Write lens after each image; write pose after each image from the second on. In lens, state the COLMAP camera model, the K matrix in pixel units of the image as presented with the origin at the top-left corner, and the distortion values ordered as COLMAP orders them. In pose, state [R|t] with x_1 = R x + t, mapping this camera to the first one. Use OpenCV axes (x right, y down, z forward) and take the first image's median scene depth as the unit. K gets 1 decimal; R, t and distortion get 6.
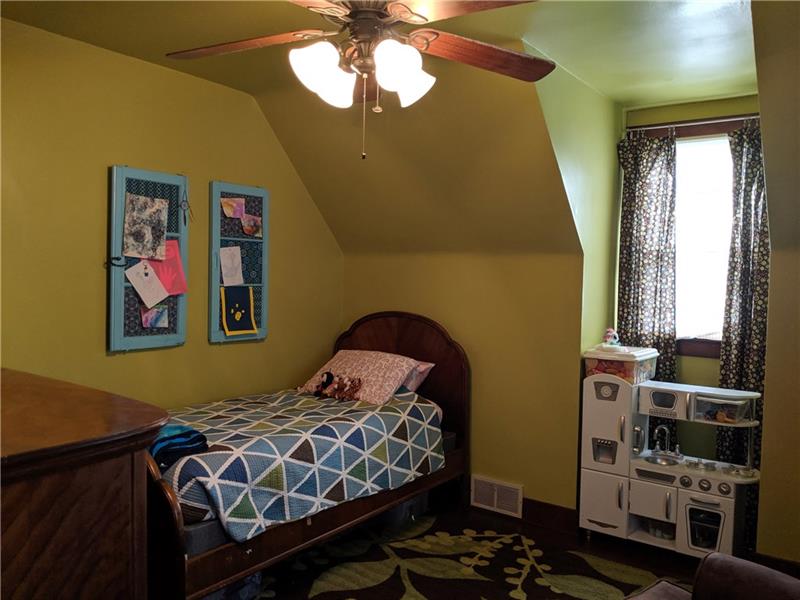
lens RADIAL K [[654.5, 0, 398.4], [0, 654.5, 296.1], [0, 0, 1]] dist [0.065892, -0.116092]
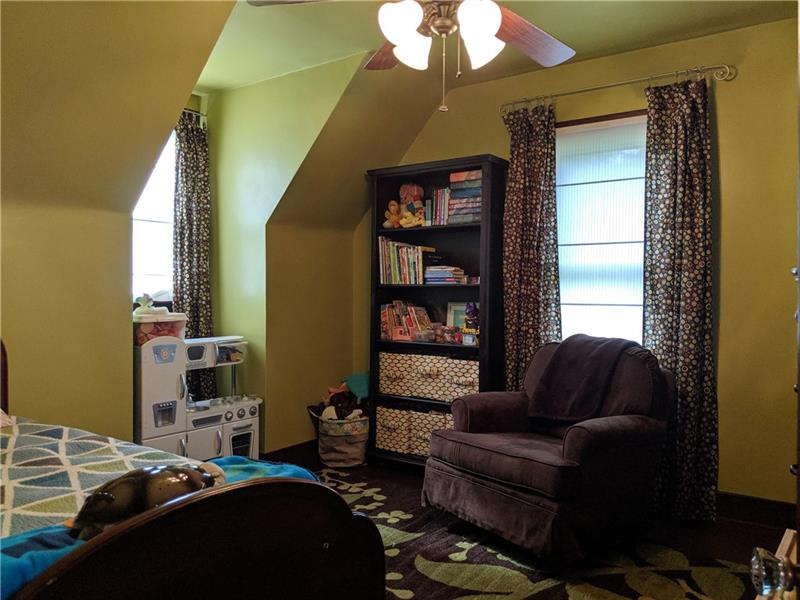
lens RADIAL K [[654.5, 0, 398.4], [0, 654.5, 296.1], [0, 0, 1]] dist [0.065892, -0.116092]
pose [[0.003165, -0.042138, 0.999107, -0.702697], [0.021474, 0.998884, 0.042060, 0.023402], [-0.999764, 0.021322, 0.004066, 0.664793]]
